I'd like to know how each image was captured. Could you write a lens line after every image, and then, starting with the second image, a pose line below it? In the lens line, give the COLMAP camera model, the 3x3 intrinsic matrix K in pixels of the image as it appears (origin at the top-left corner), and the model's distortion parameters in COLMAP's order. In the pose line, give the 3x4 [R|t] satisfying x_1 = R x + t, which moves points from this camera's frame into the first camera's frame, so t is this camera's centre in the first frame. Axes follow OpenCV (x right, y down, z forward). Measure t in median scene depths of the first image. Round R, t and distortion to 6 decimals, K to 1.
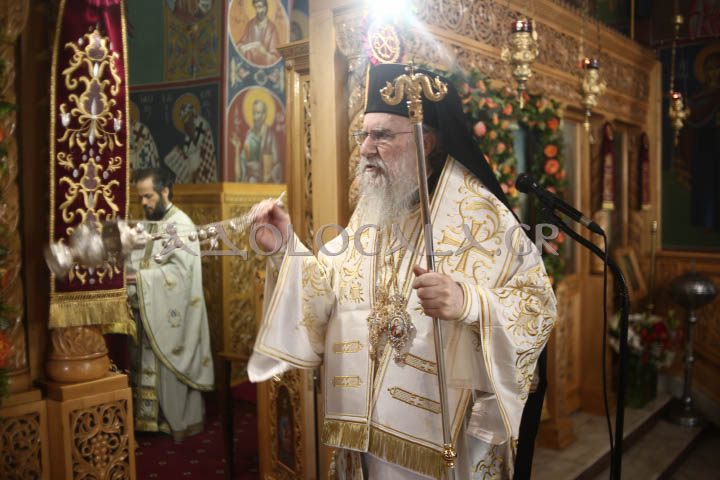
lens RADIAL K [[704.6, 0, 356.8], [0, 704.6, 240.6], [0, 0, 1]] dist [-0.100723, 0.000000]
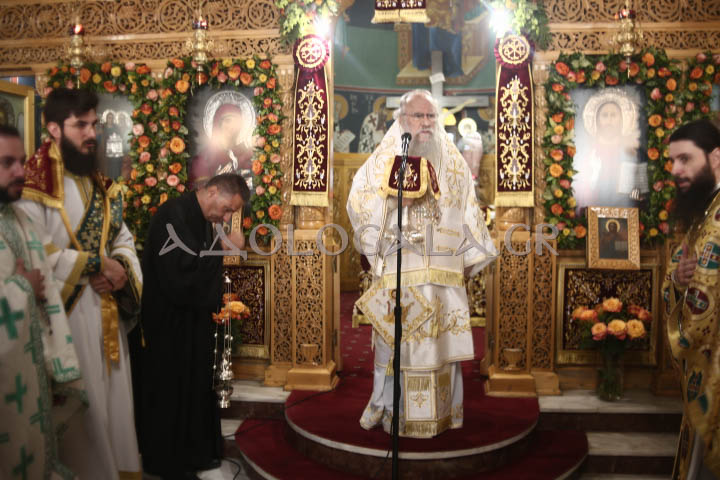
lens RADIAL K [[704.6, 0, 362.5], [0, 704.6, 240.3], [0, 0, 1]] dist [-0.100723, 0.000000]
pose [[0.544503, 0.062863, -0.836400, 1.746539], [-0.041774, 0.997982, 0.047813, 0.115226], [0.837718, 0.008906, 0.546030, -0.168485]]
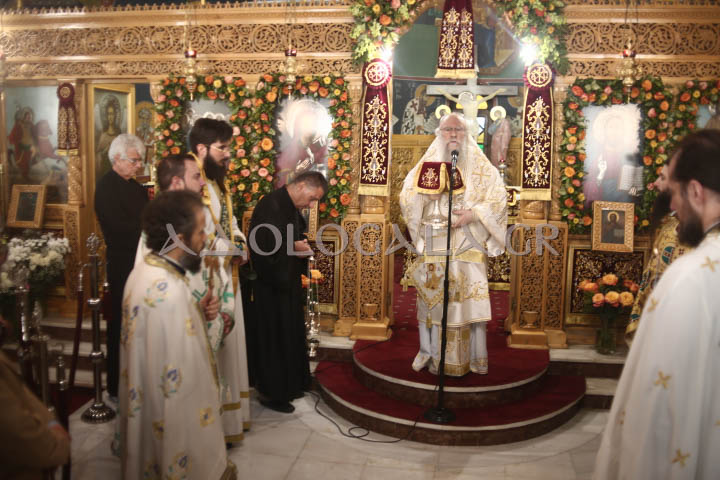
lens RADIAL K [[704.6, 0, 363.1], [0, 704.6, 240.1], [0, 0, 1]] dist [-0.100723, 0.000000]
pose [[0.515580, 0.128869, -0.847095, 2.212147], [-0.057656, 0.991602, 0.115761, -0.038901], [0.854899, -0.010844, 0.518681, -0.627387]]
